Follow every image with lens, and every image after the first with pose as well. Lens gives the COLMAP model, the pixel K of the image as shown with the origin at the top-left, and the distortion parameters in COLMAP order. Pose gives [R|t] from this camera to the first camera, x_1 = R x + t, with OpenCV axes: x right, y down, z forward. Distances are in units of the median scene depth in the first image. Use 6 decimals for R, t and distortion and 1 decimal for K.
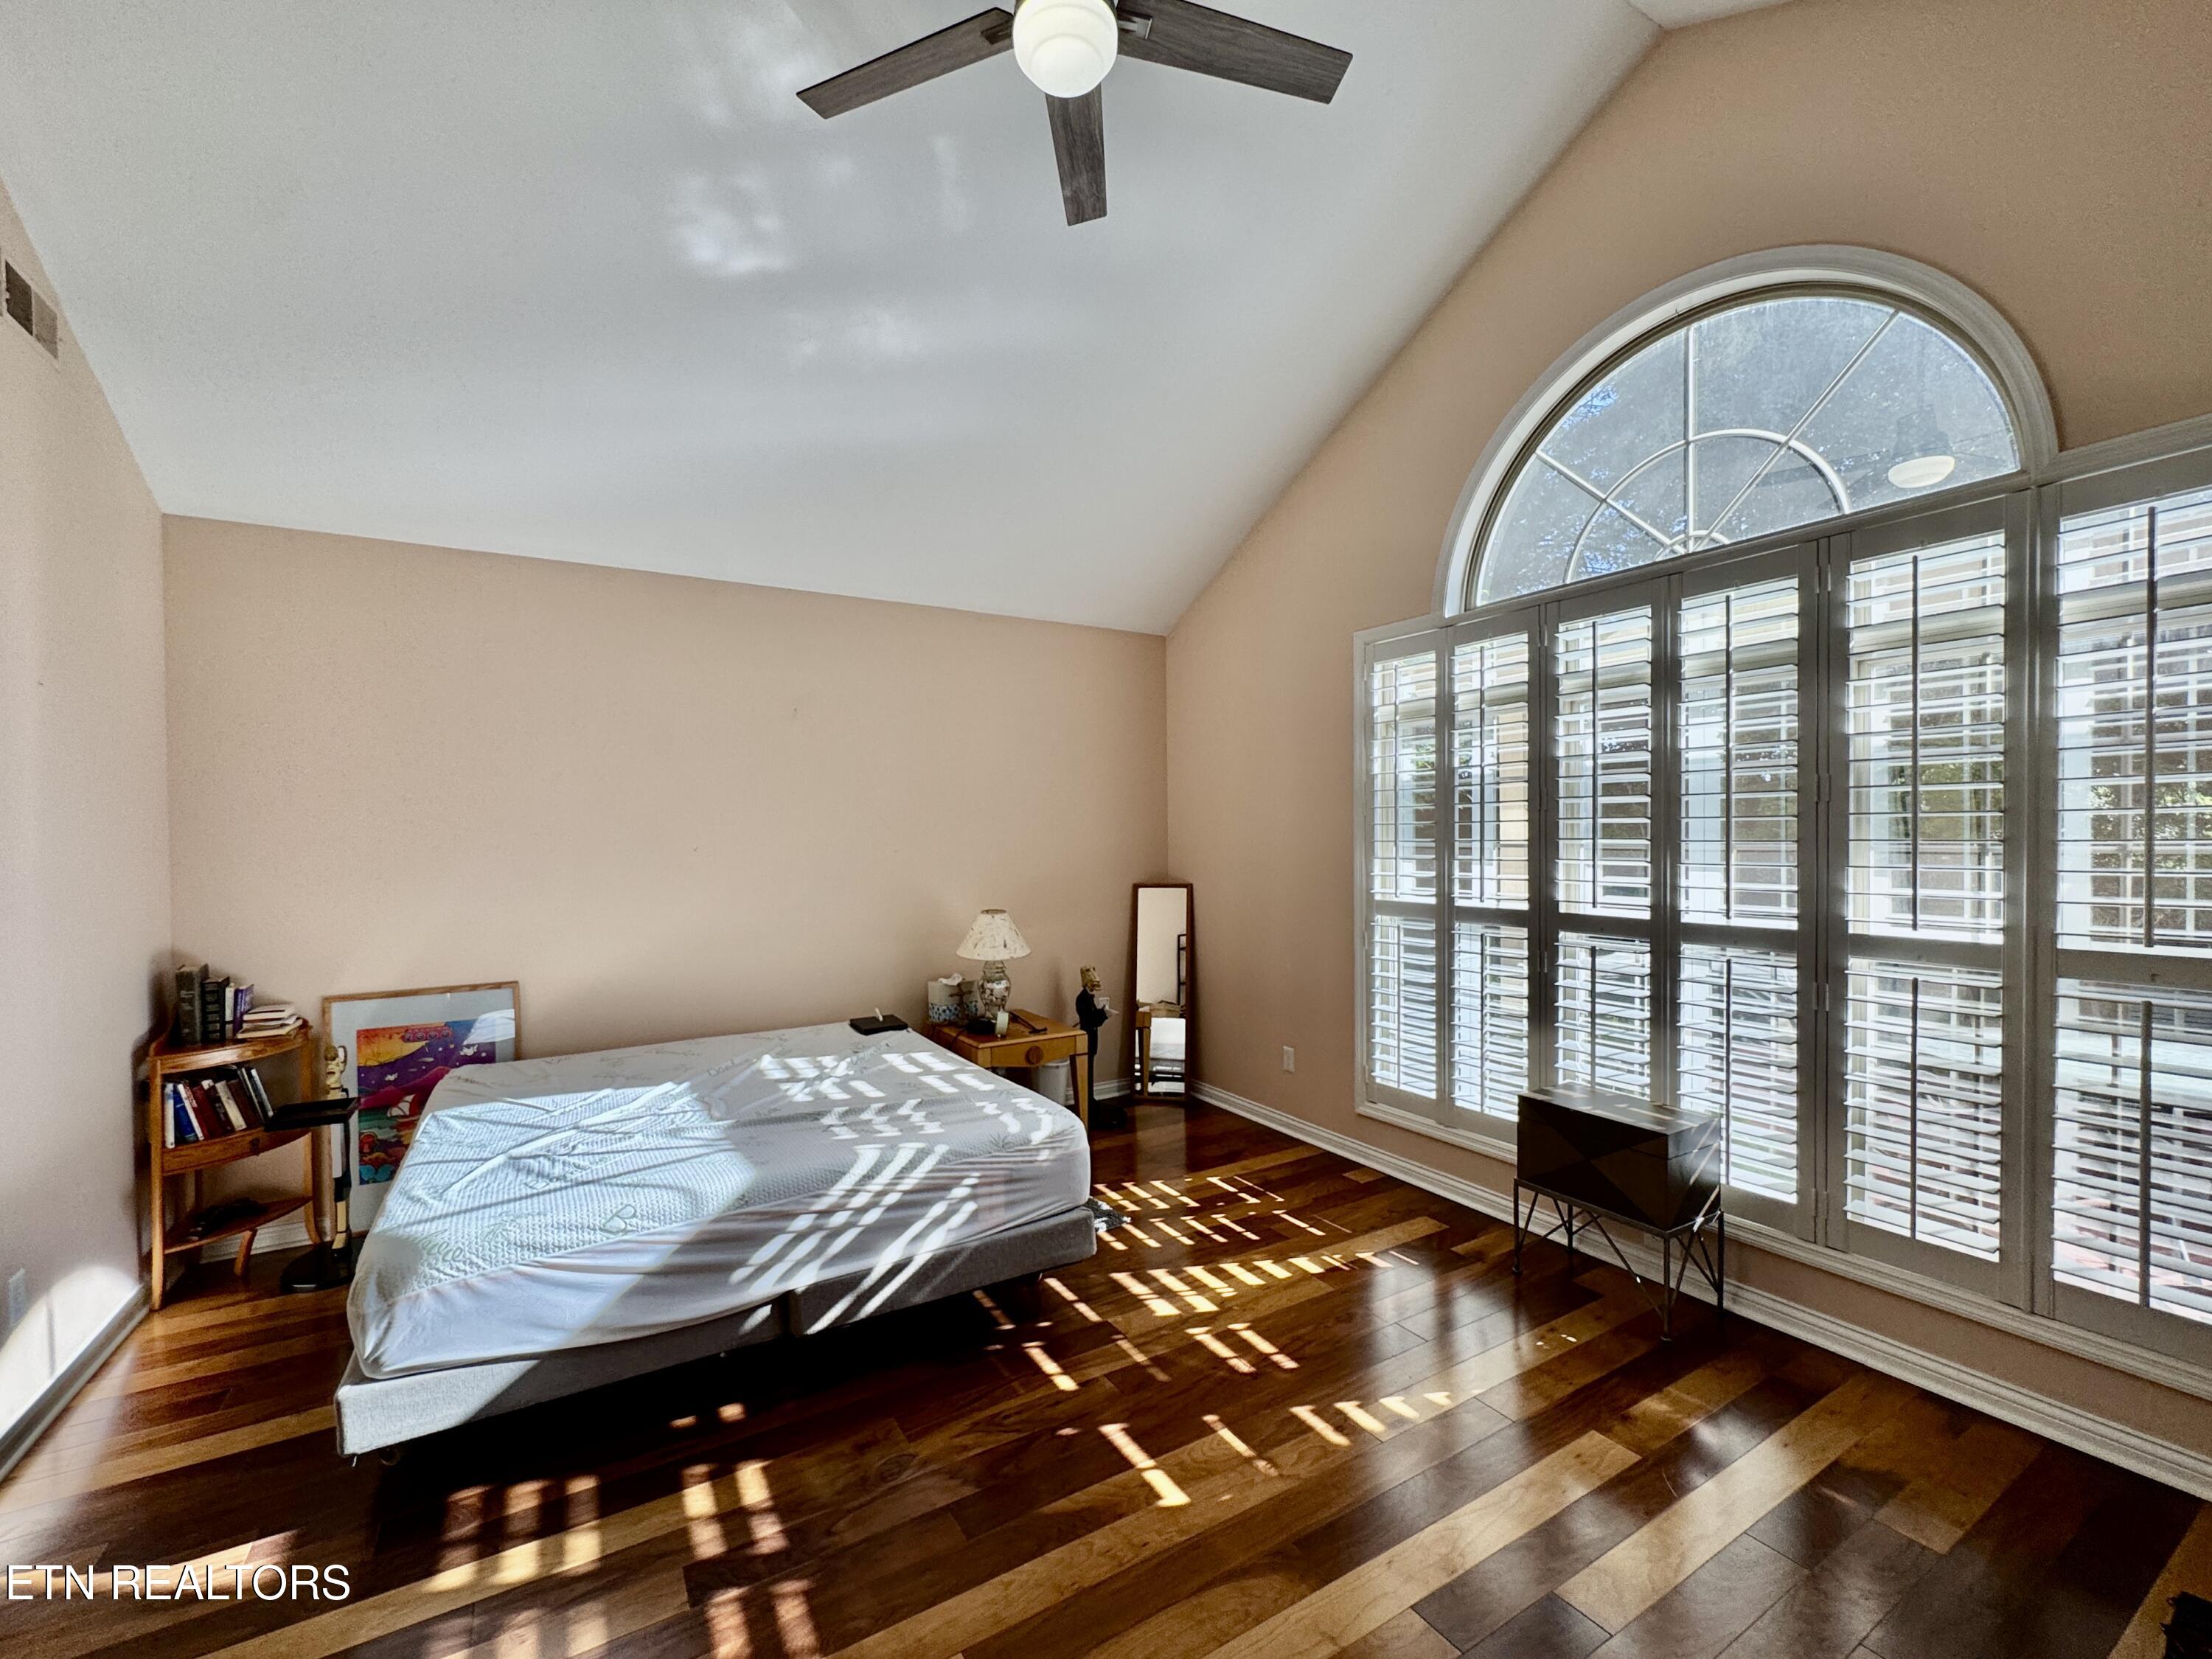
lens RADIAL K [[911.1, 0, 1100.8], [0, 911.1, 840.4], [0, 0, 1]] dist [-0.002278, -0.000147]
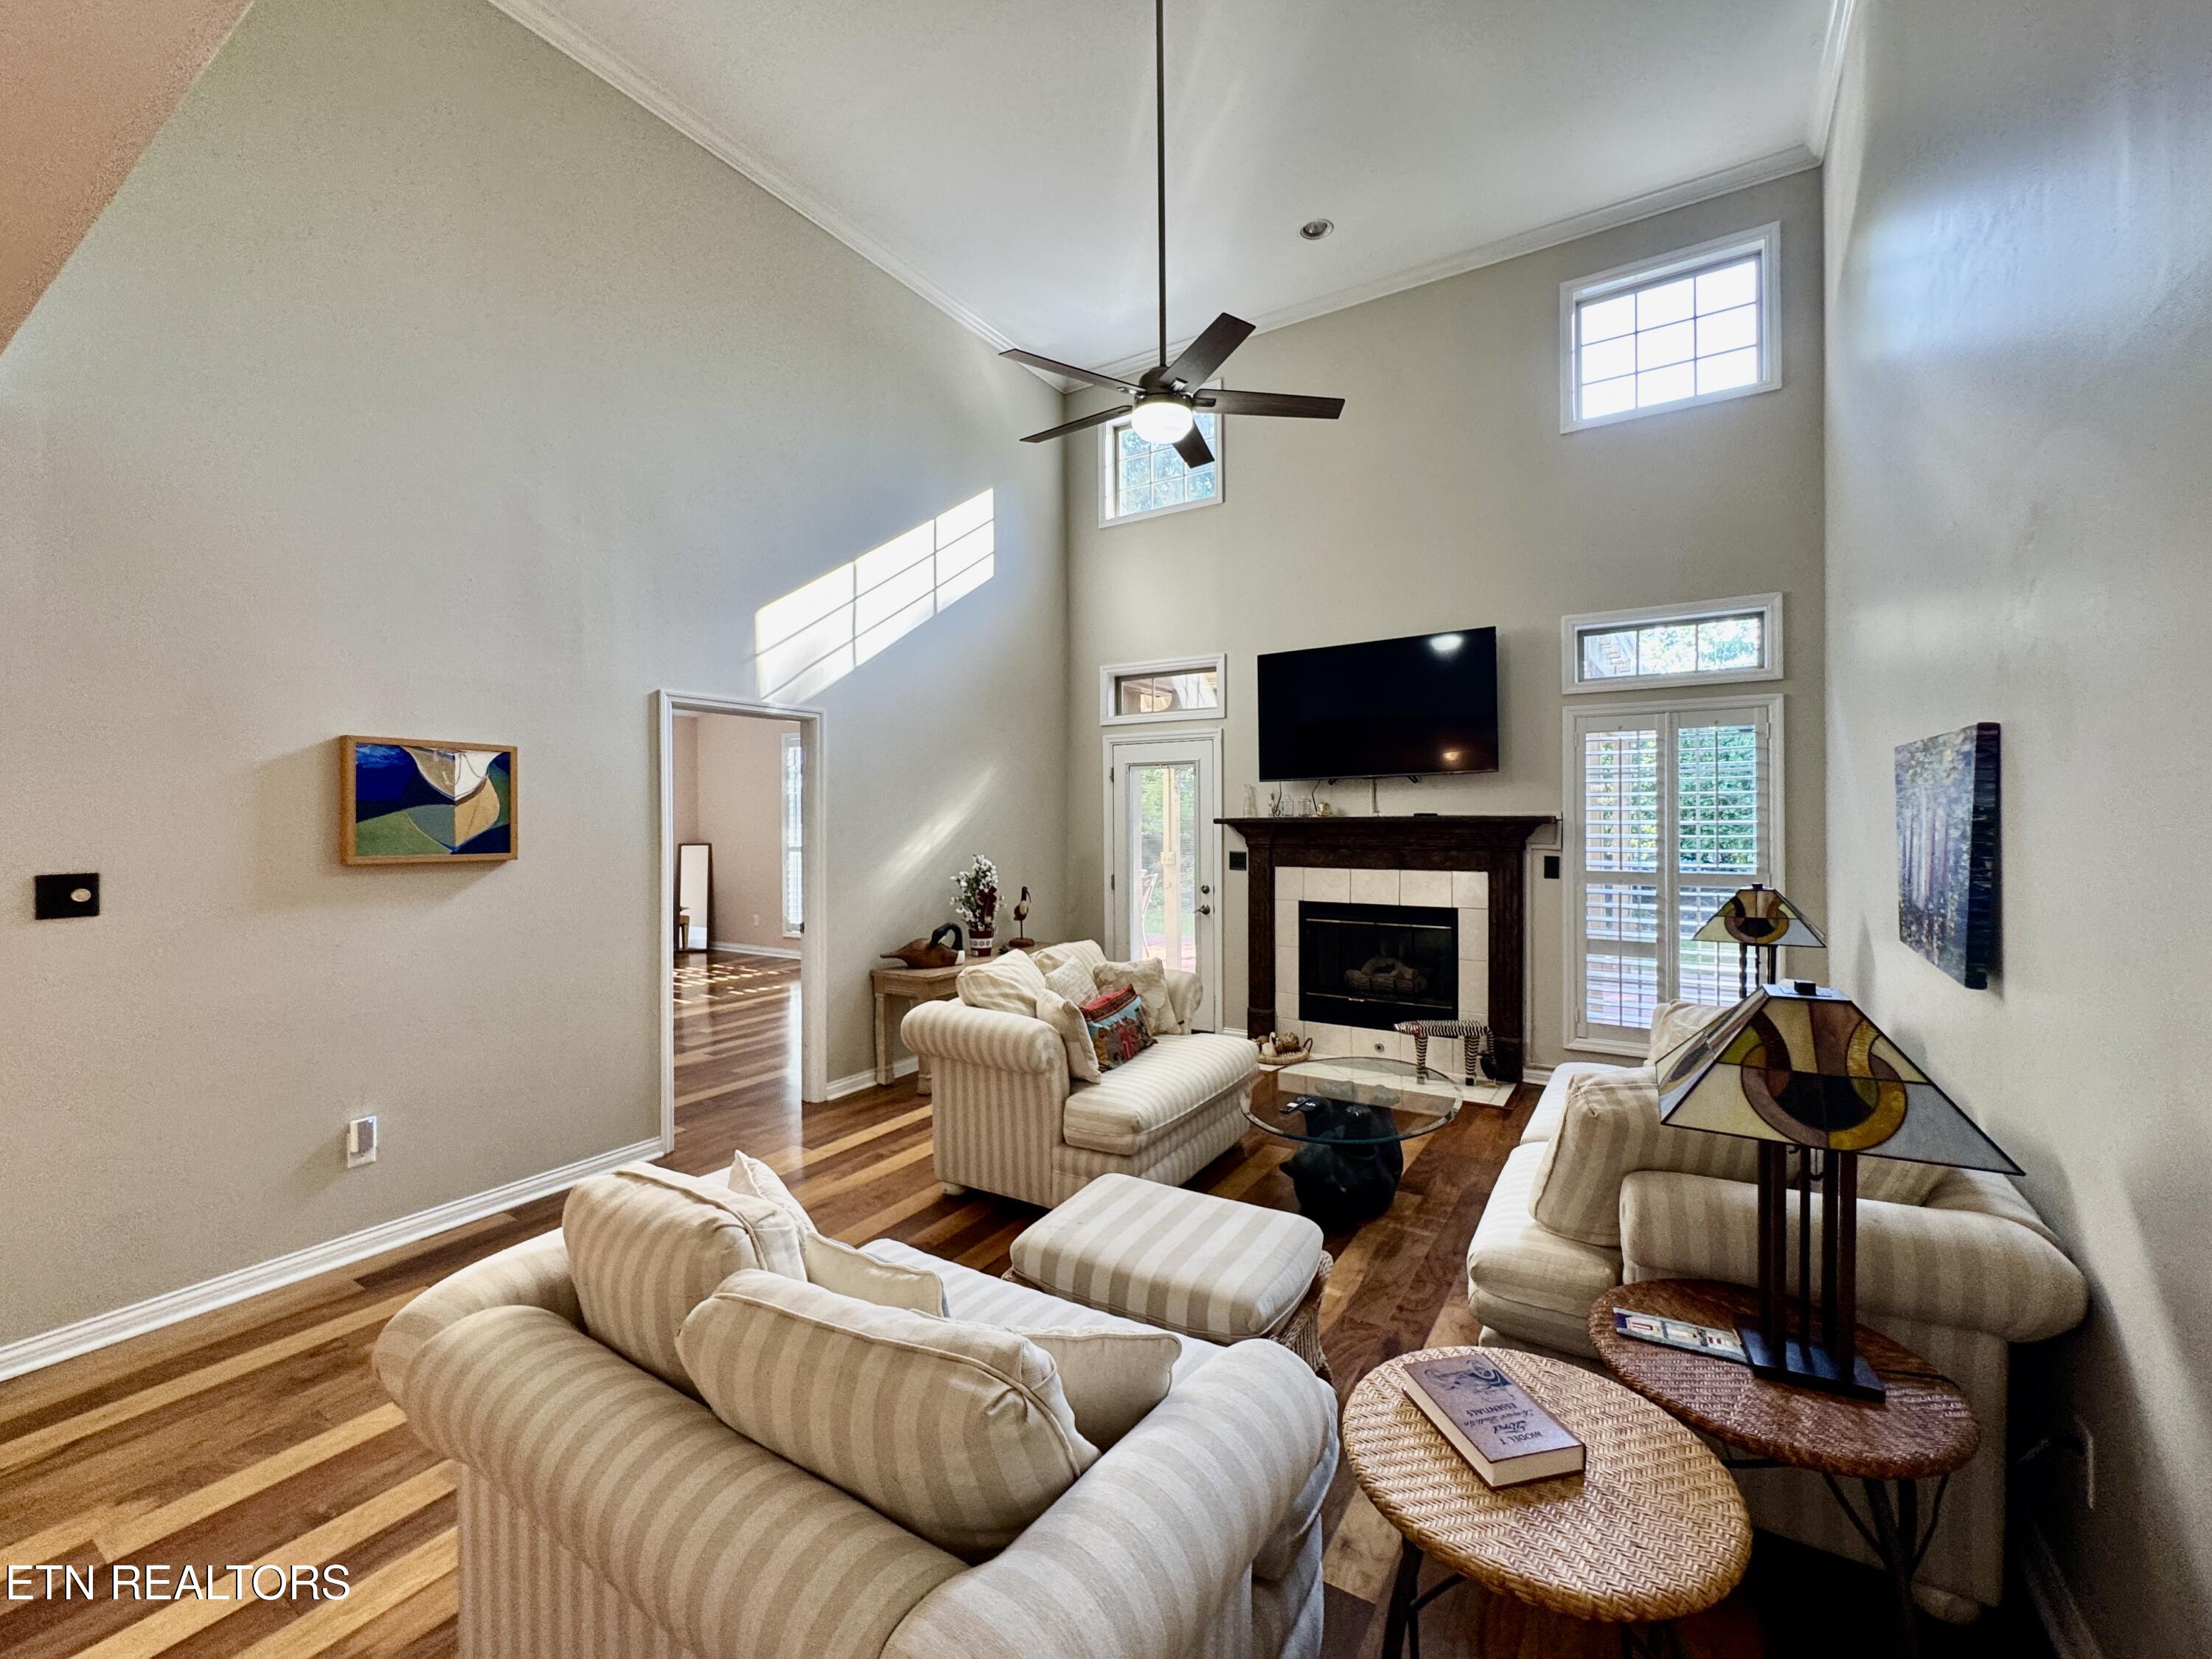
lens RADIAL K [[911.1, 0, 1097.5], [0, 911.1, 824.6], [0, 0, 1]] dist [-0.002278, -0.000147]
pose [[0.892773, 0.003218, 0.450496, -0.042148], [-0.001834, 0.999992, -0.003509, 0.012173], [-0.450504, 0.002307, 0.892771, -1.158209]]
